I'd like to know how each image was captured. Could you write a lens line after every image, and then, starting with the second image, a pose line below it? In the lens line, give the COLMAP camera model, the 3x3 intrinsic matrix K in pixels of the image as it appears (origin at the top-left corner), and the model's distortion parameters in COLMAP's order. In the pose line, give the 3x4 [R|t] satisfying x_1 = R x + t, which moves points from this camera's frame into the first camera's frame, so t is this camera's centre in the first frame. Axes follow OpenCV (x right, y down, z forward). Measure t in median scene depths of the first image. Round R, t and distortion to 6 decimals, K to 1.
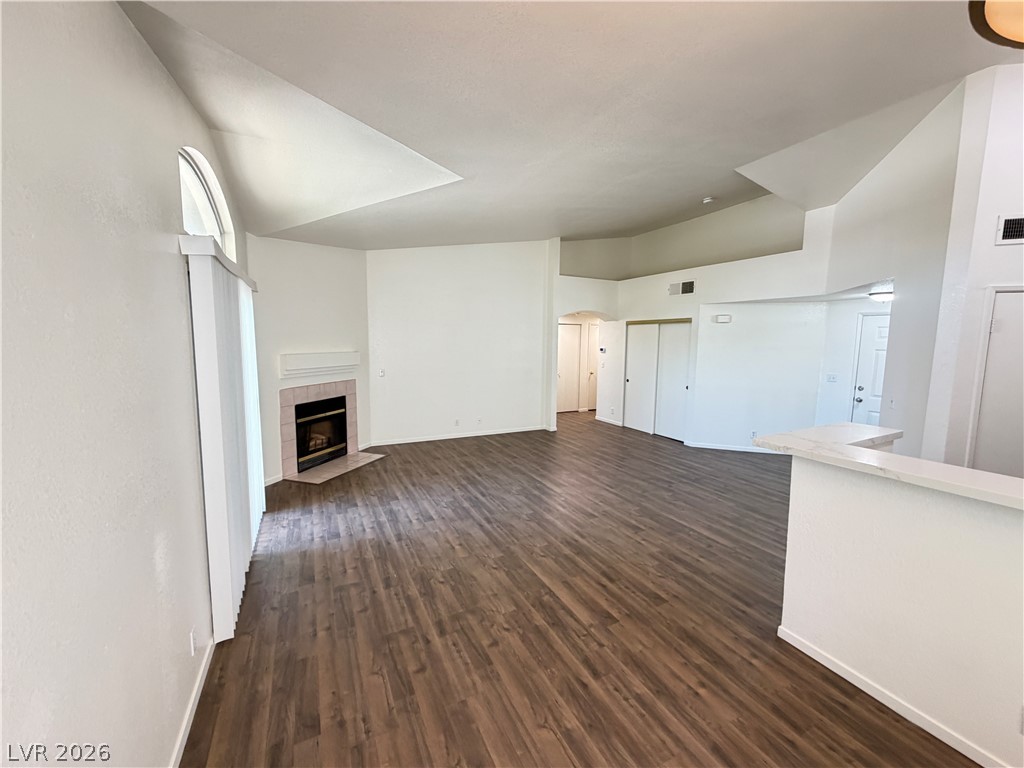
lens RADIAL K [[410.5, 0, 520.4], [0, 410.5, 368.0], [0, 0, 1]] dist [0.003137, -0.000347]
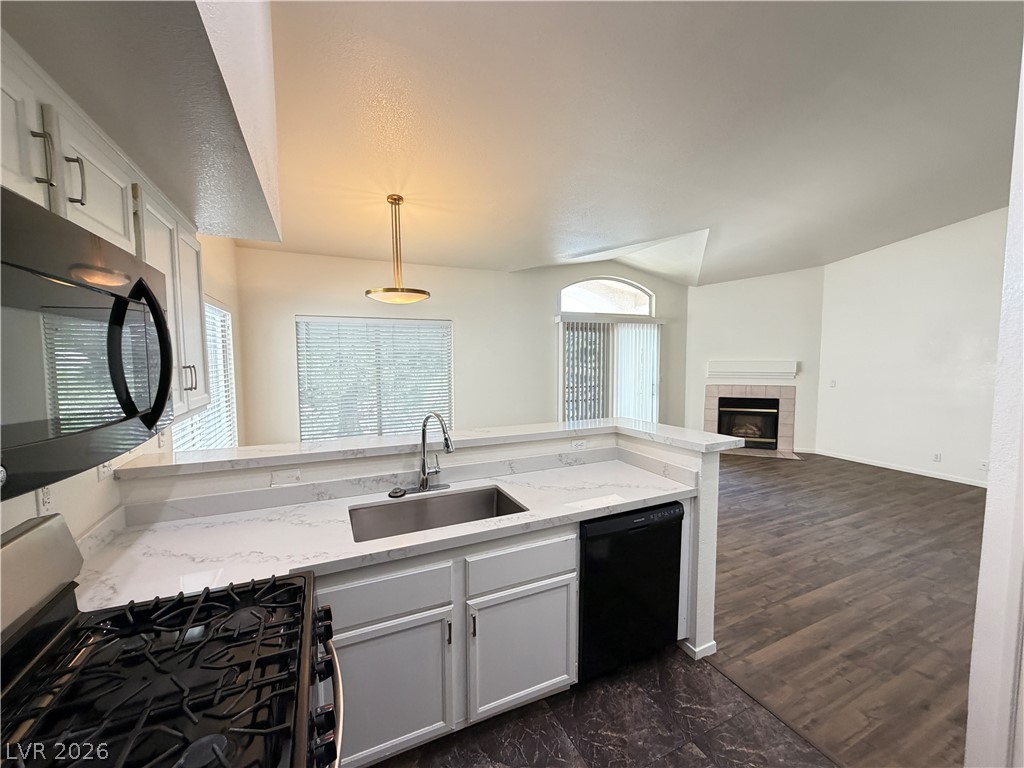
lens RADIAL K [[410.5, 0, 515.7], [0, 410.5, 384.8], [0, 0, 1]] dist [0.003137, -0.000347]
pose [[0.000943, 0.072404, -0.997375, 0.856319], [-0.062848, 0.995408, 0.072202, -0.011023], [0.998023, 0.062615, 0.005489, 0.290723]]
